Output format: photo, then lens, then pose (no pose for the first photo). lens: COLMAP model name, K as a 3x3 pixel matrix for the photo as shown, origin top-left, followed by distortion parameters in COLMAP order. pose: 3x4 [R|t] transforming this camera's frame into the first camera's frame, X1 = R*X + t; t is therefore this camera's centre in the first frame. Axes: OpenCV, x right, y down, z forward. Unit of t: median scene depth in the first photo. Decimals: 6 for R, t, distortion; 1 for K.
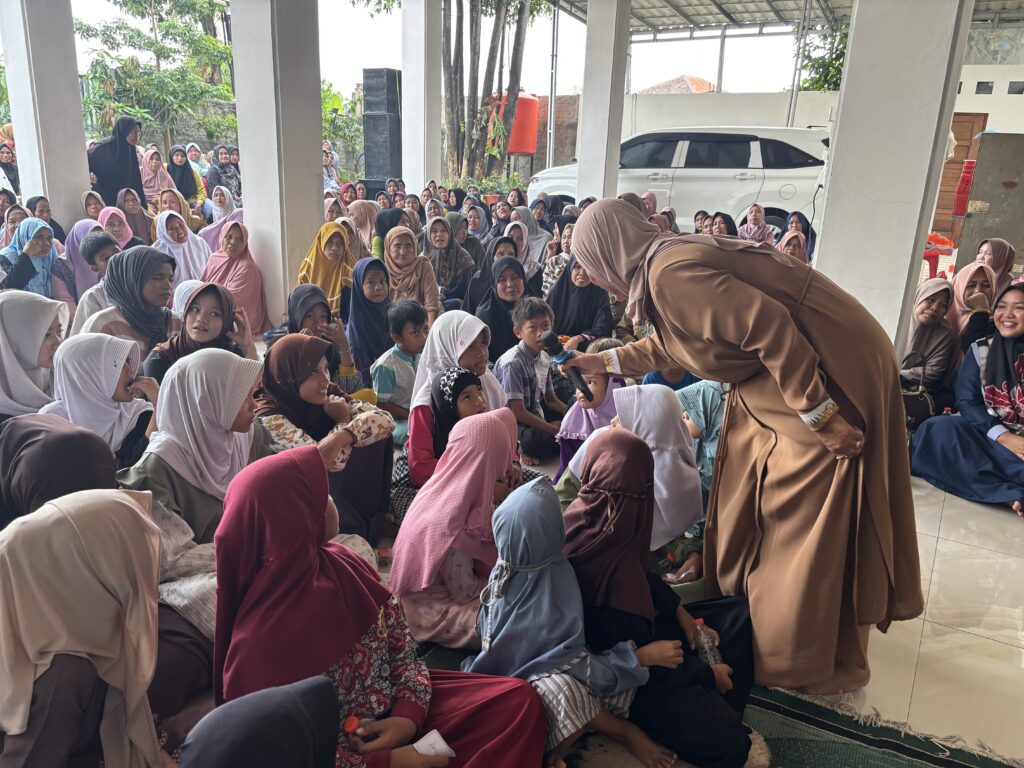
lens RADIAL K [[777.2, 0, 510.2], [0, 777.2, 384.2], [0, 0, 1]] dist [0.014299, -0.003362]
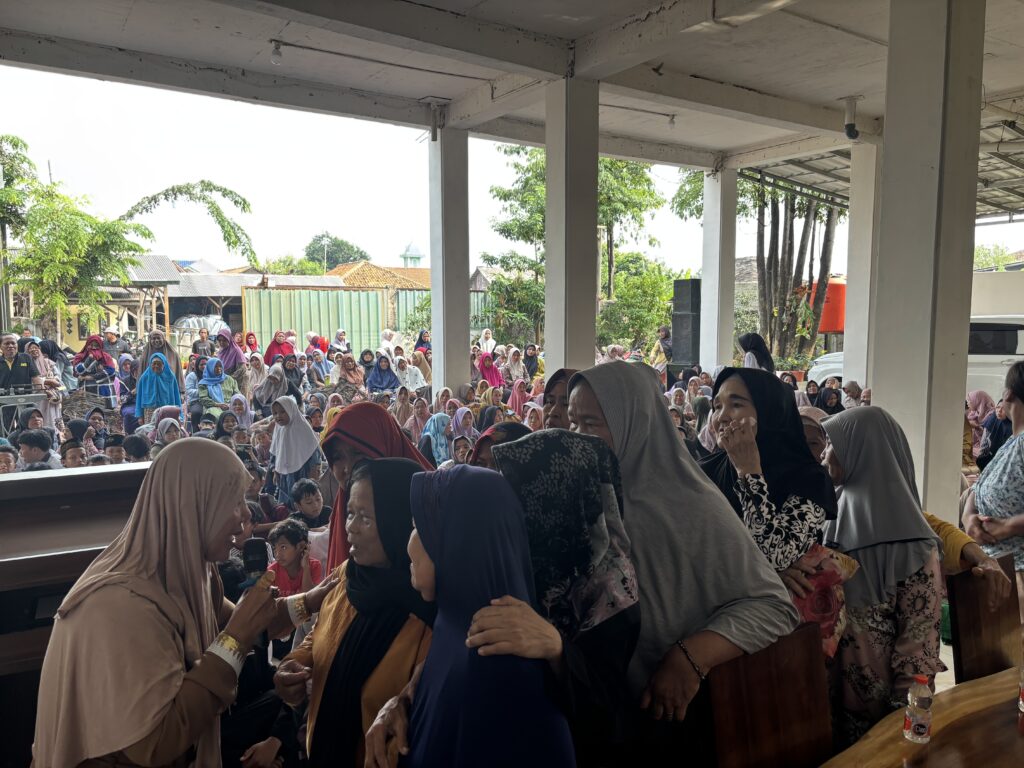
lens RADIAL K [[777.2, 0, 512.3], [0, 777.2, 385.9], [0, 0, 1]] dist [0.014299, -0.003362]
pose [[0.893438, 0.001940, -0.449182, 0.114963], [-0.090859, 0.980100, -0.176490, 0.010529], [0.439901, 0.198495, 0.875835, -0.154751]]
